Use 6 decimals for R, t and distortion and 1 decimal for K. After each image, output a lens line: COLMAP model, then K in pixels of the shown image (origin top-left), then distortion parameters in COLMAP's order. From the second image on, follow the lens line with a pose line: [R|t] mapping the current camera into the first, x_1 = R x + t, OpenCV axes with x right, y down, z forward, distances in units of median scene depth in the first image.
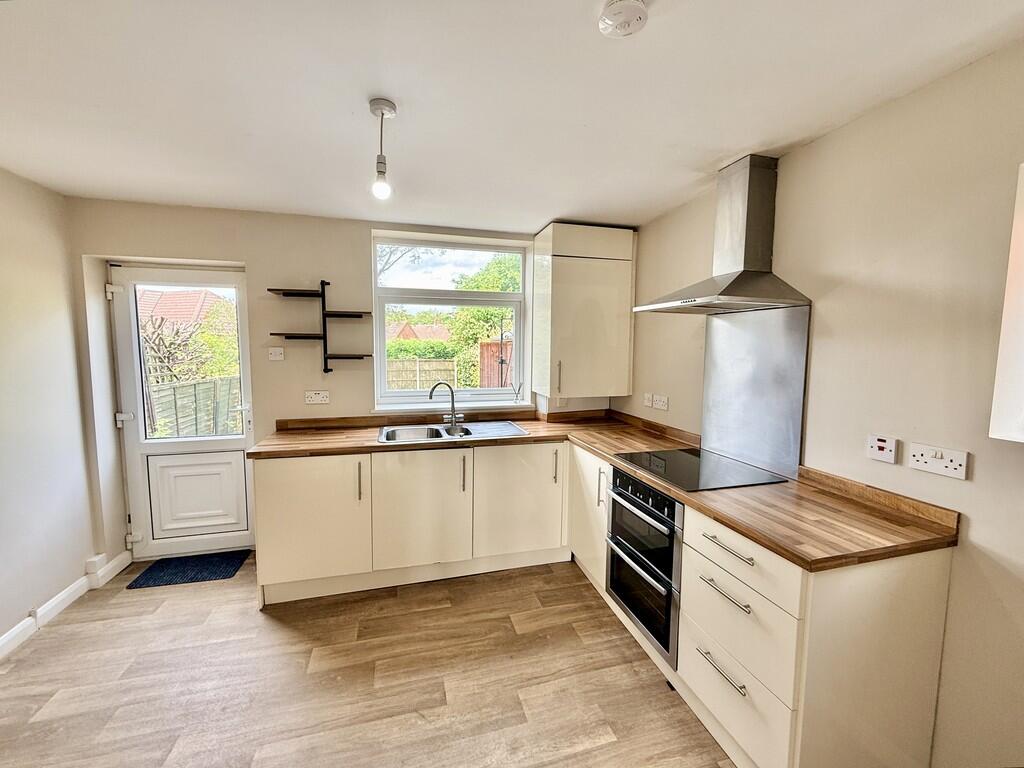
lens RADIAL K [[415.6, 0, 512.0], [0, 415.6, 384.0], [0, 0, 1]] dist [-0.000619, -0.000295]
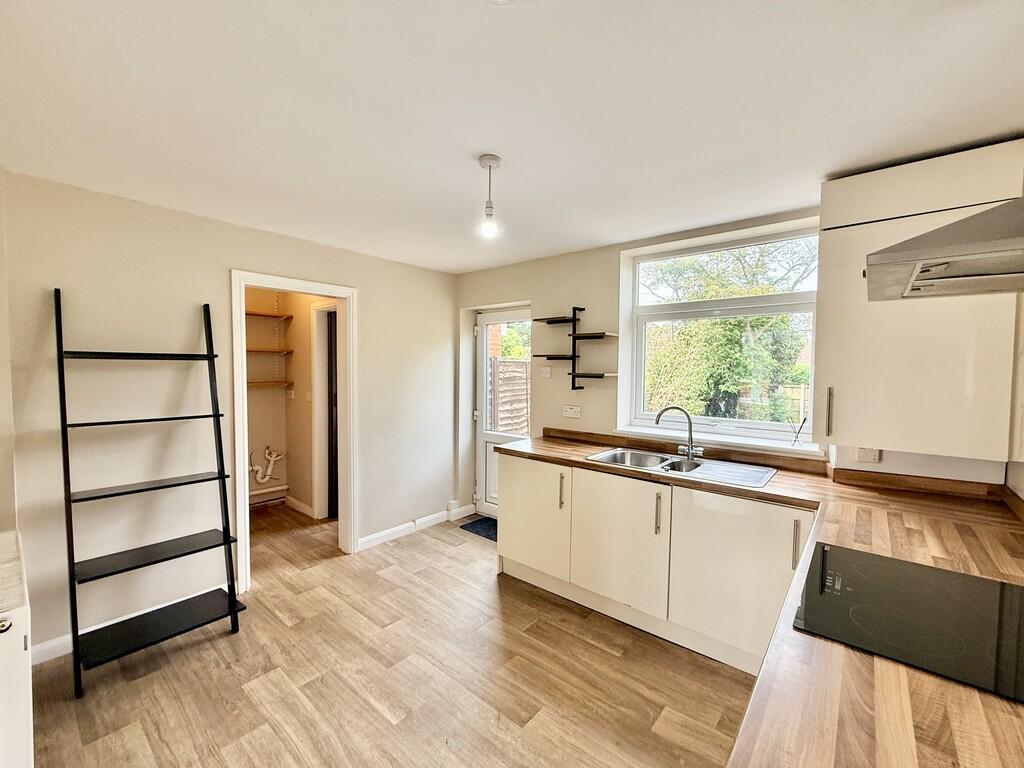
lens RADIAL K [[429.0, 0, 512.0], [0, 429.0, 384.0], [0, 0, 1]] dist [-0.000961, -0.000012]
pose [[0.566504, 0.031633, -0.823452, 0.455108], [-0.079915, 0.996662, -0.016691, -0.011468], [0.820175, 0.075262, 0.567141, 0.248074]]
